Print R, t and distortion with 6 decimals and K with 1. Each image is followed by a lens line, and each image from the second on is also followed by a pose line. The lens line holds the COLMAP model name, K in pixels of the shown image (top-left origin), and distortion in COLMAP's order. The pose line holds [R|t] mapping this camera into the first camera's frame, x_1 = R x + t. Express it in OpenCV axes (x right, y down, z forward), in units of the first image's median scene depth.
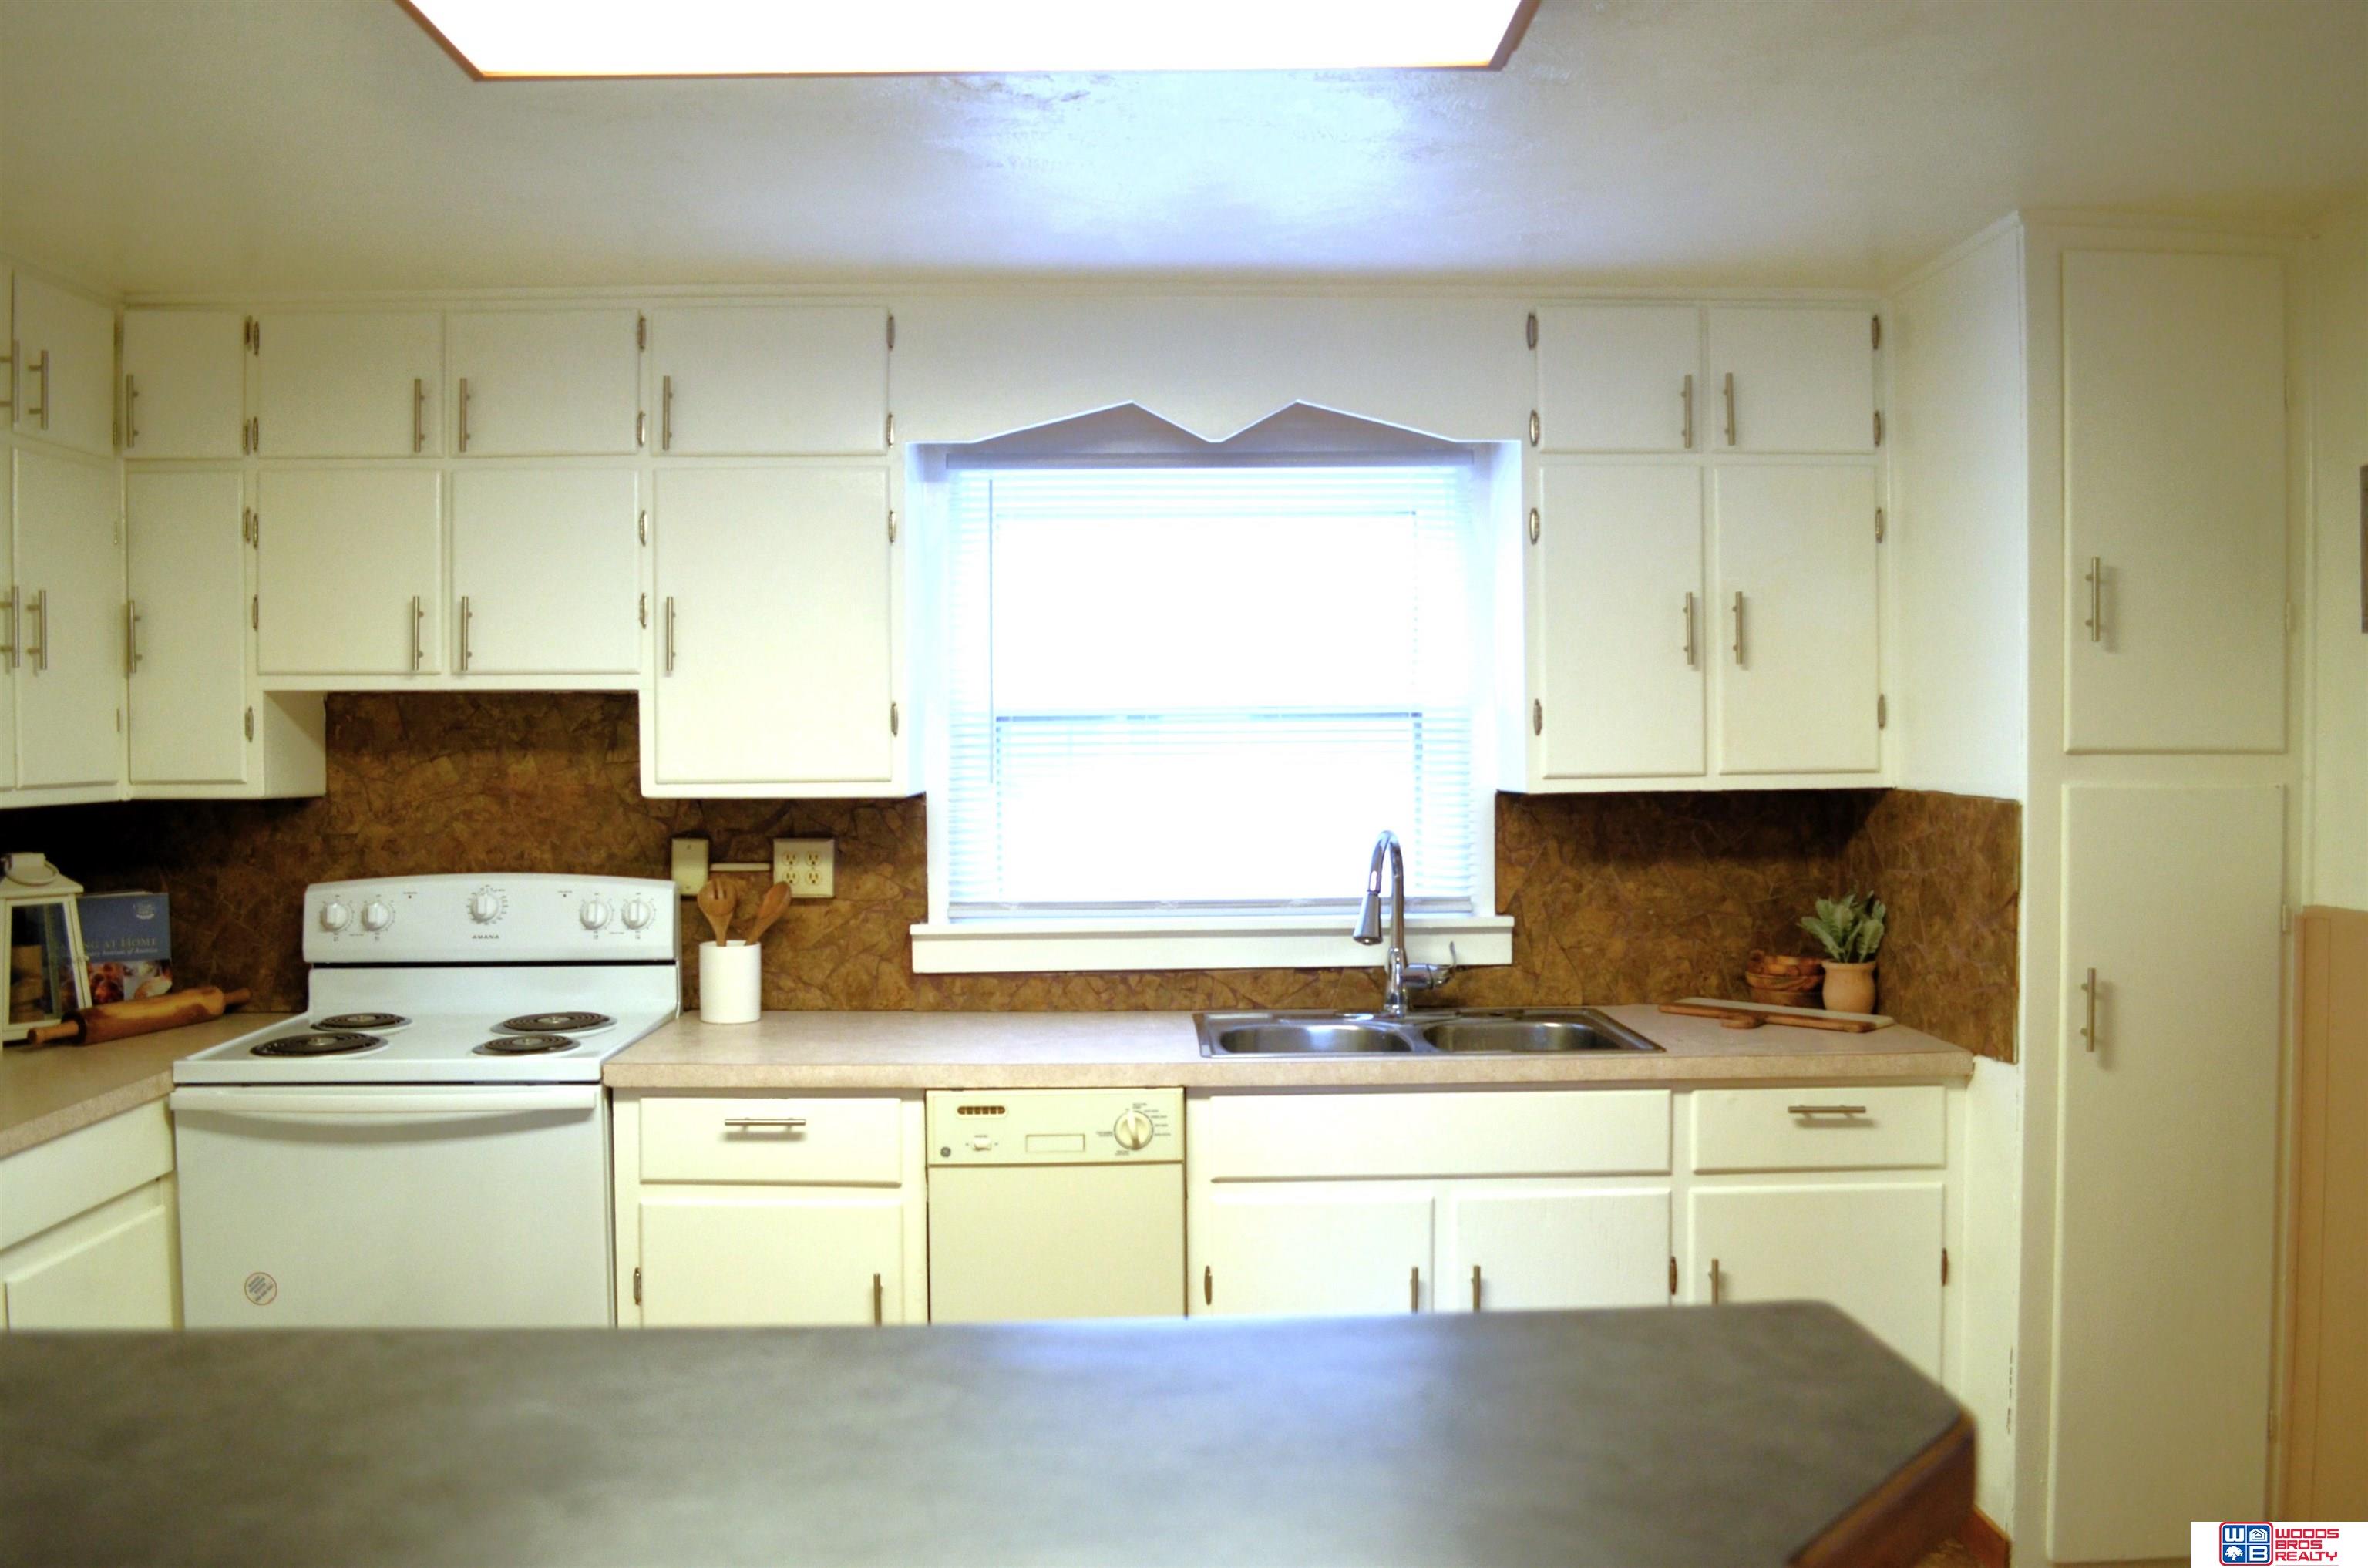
lens RADIAL K [[1966.1, 0, 1184.0], [0, 1966.1, 784.0], [0, 0, 1]] dist [-0.072099, -0.006783]
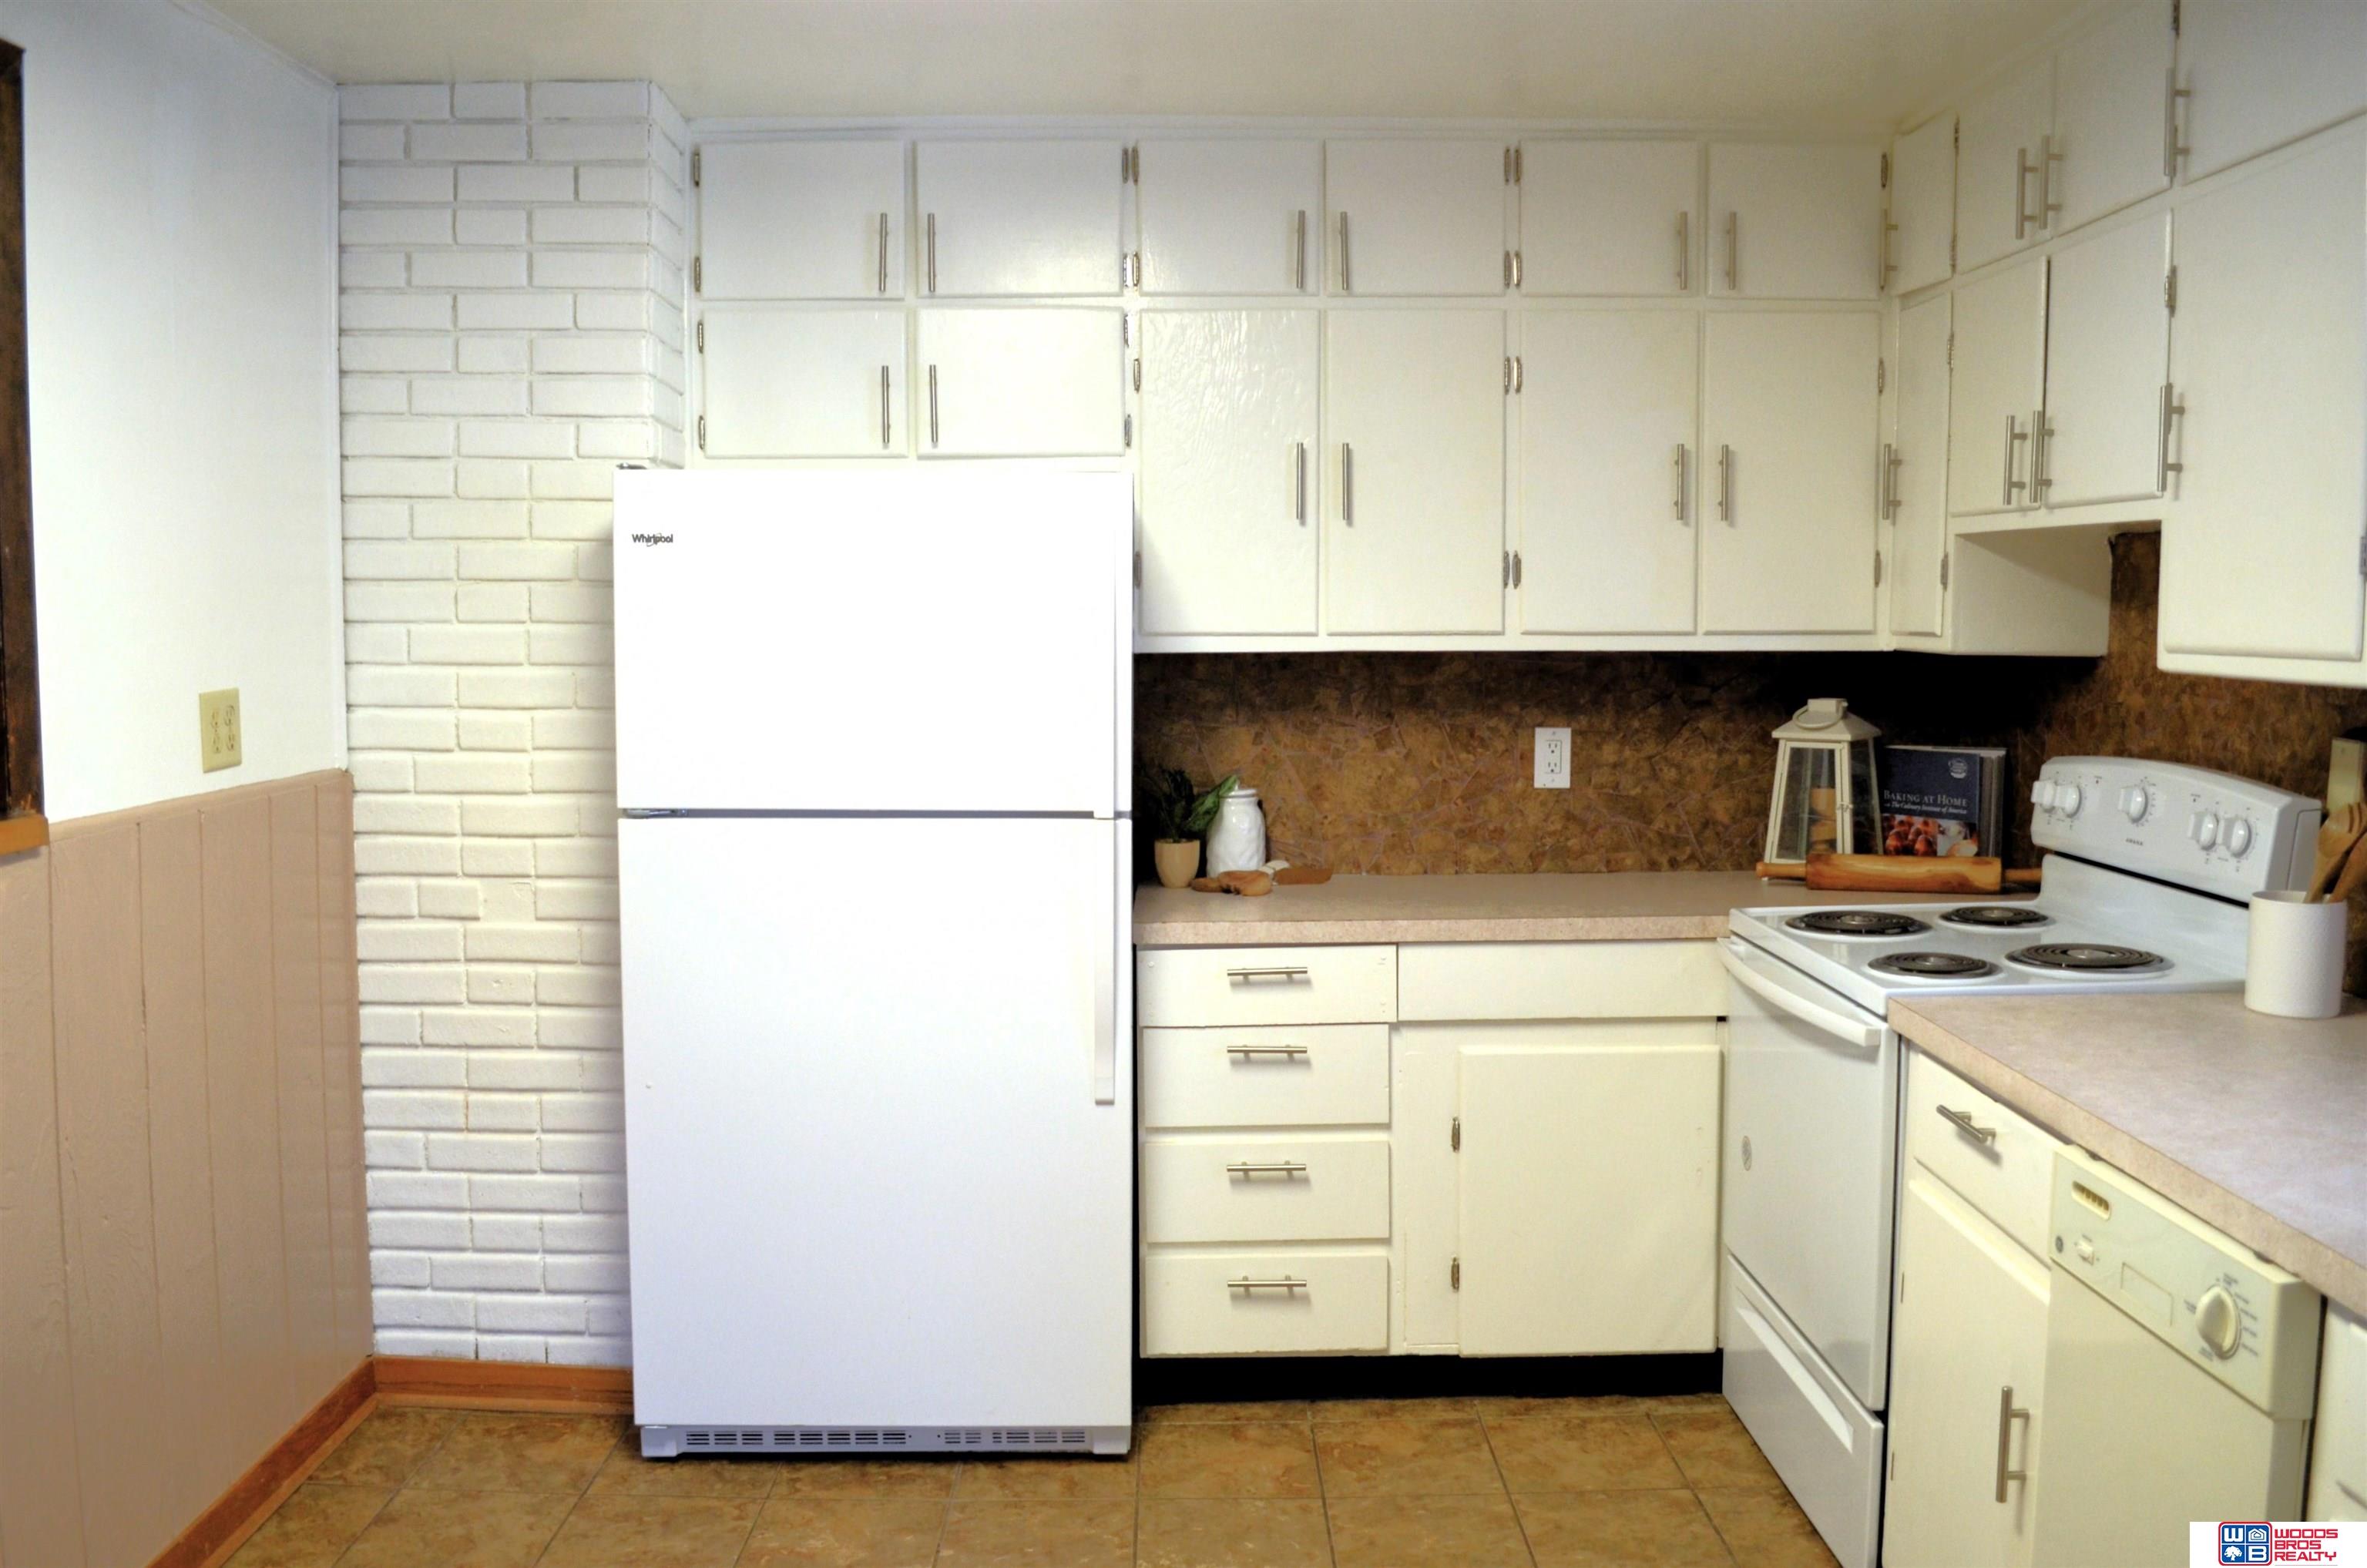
lens RADIAL K [[1965.3, 0, 1183.5], [0, 1965.3, 784.0], [0, 0, 1]] dist [-0.072099, -0.006783]
pose [[-0.021317, 0.096612, -0.995094, 0.423078], [-0.021762, 0.995039, 0.097073, -0.011902], [0.999536, 0.023725, -0.019108, 0.624100]]
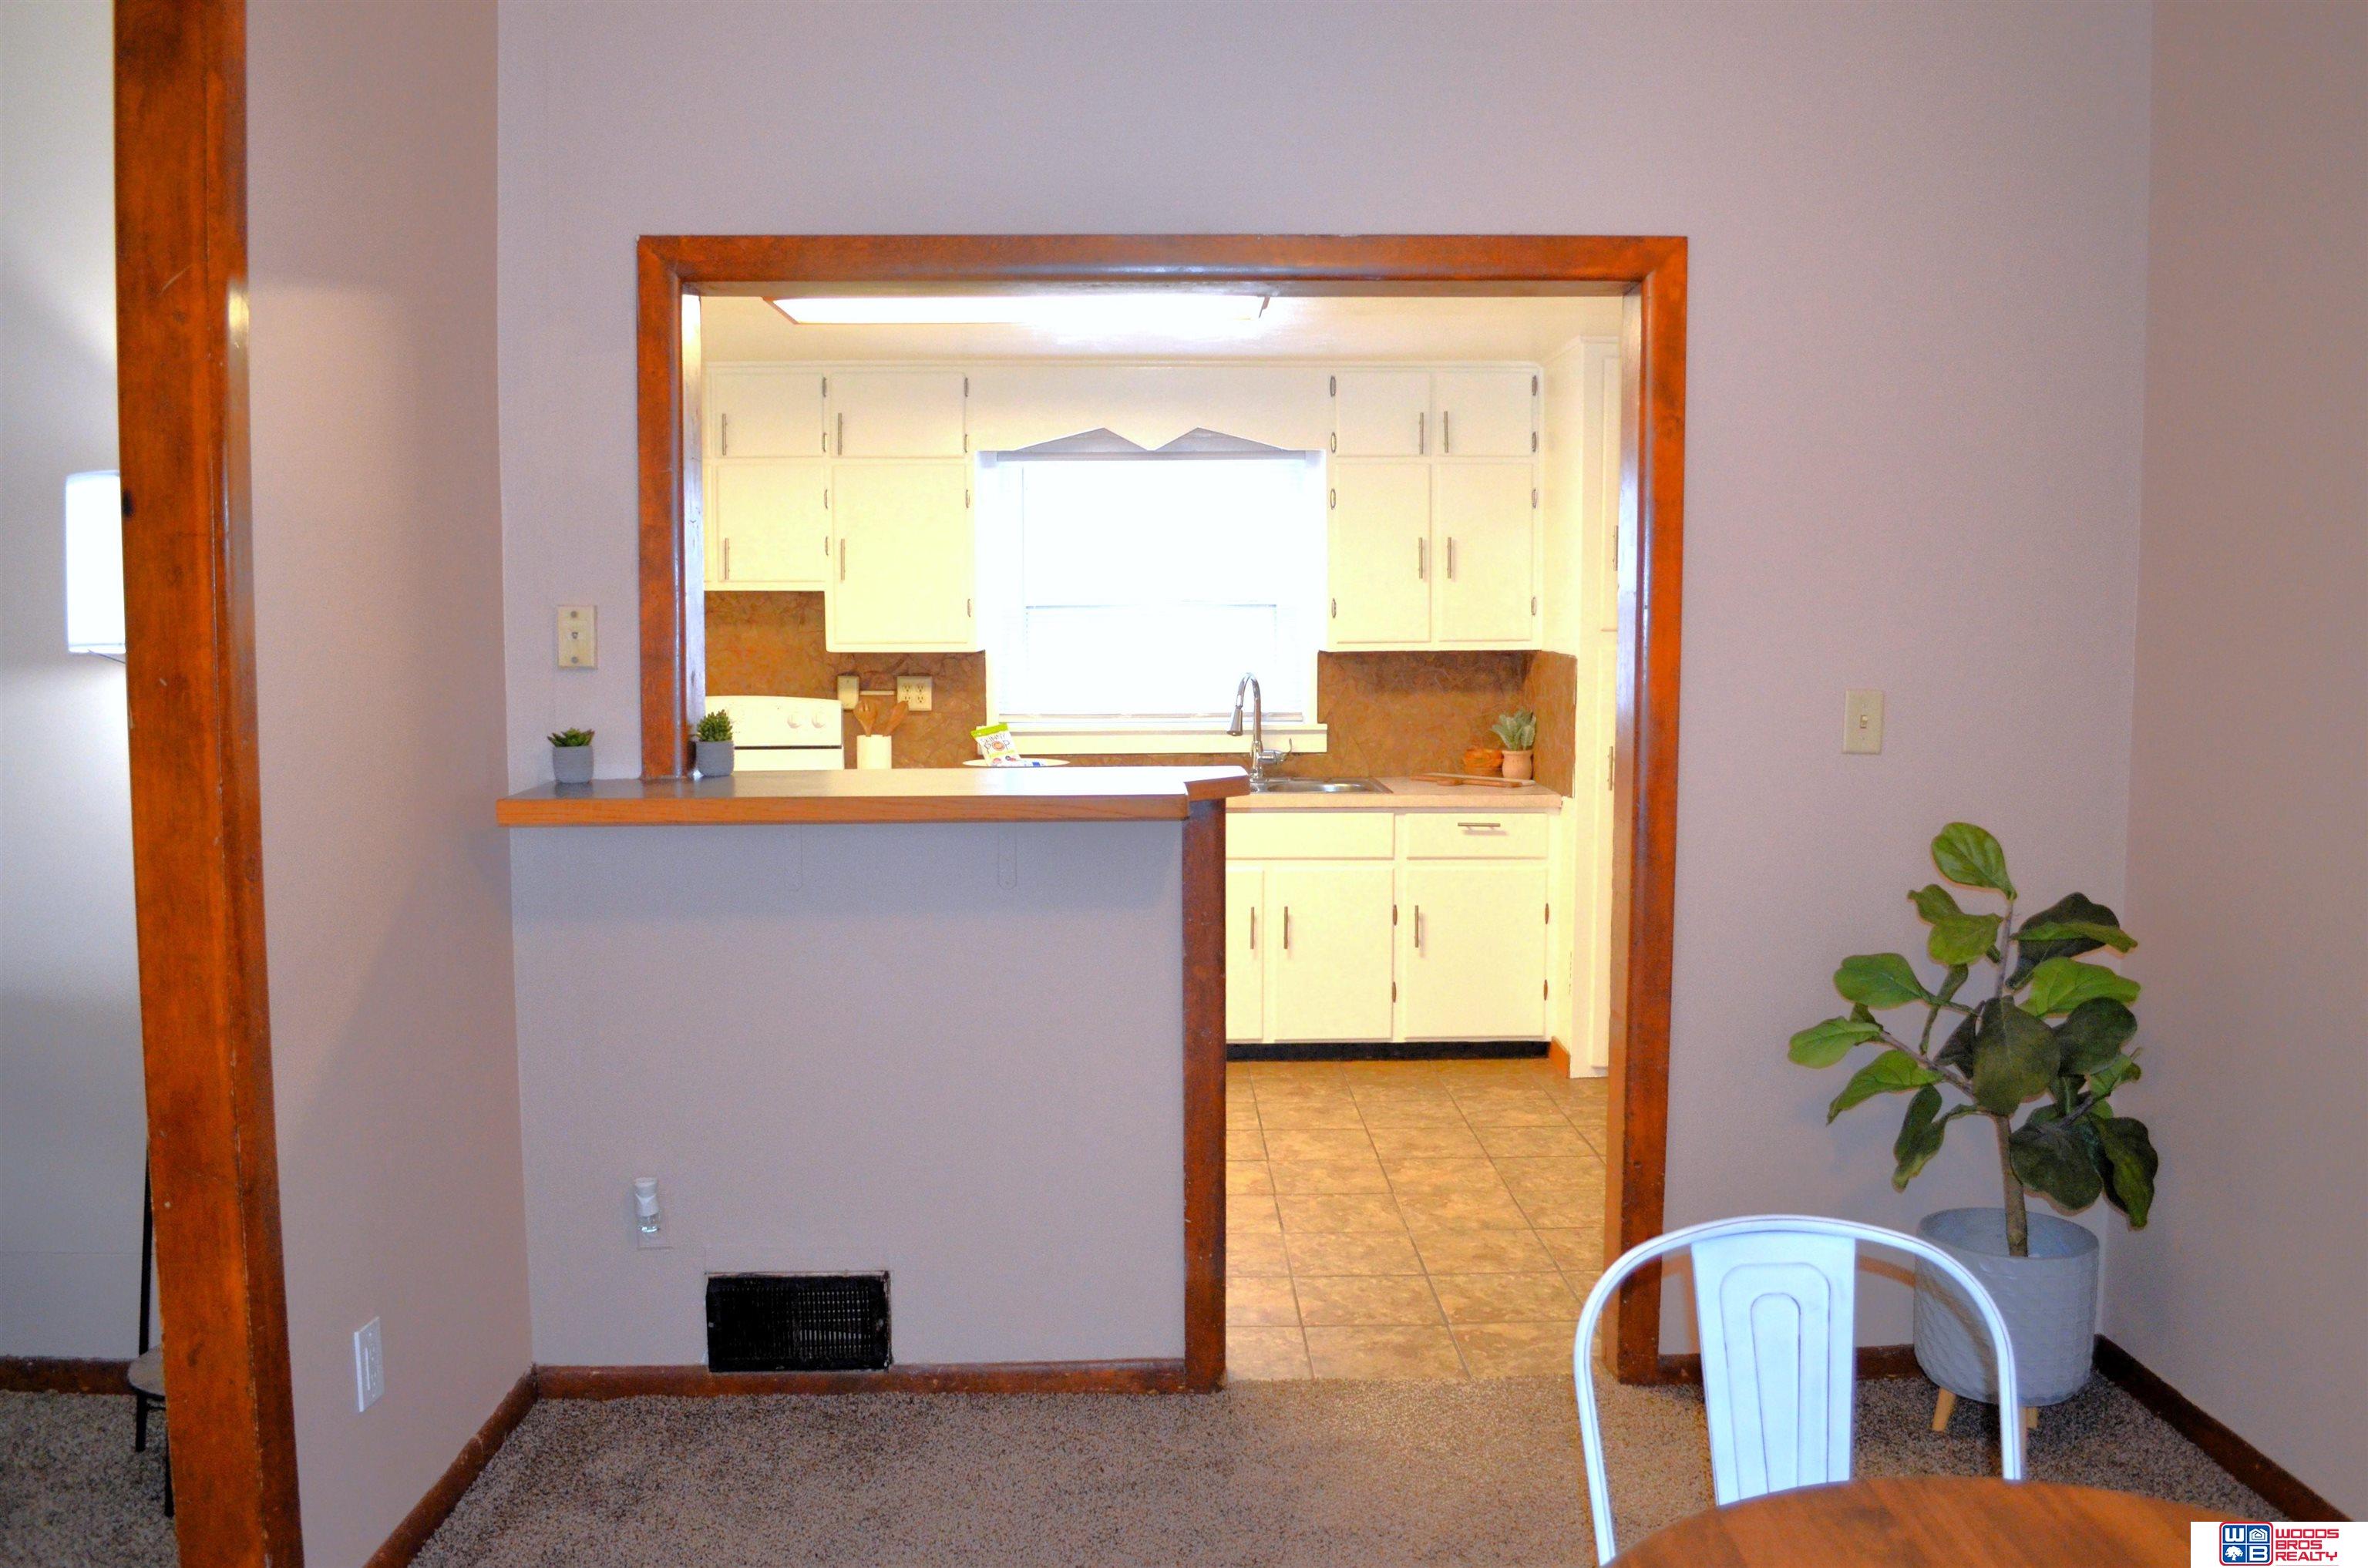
lens RADIAL K [[1966.1, 0, 1184.0], [0, 1966.1, 784.0], [0, 0, 1]] dist [-0.072099, -0.006783]
pose [[0.999934, 0.005419, -0.010135, 0.062345], [-0.004748, 0.997870, 0.065063, 0.008961], [0.010466, -0.065010, 0.997830, -0.741499]]
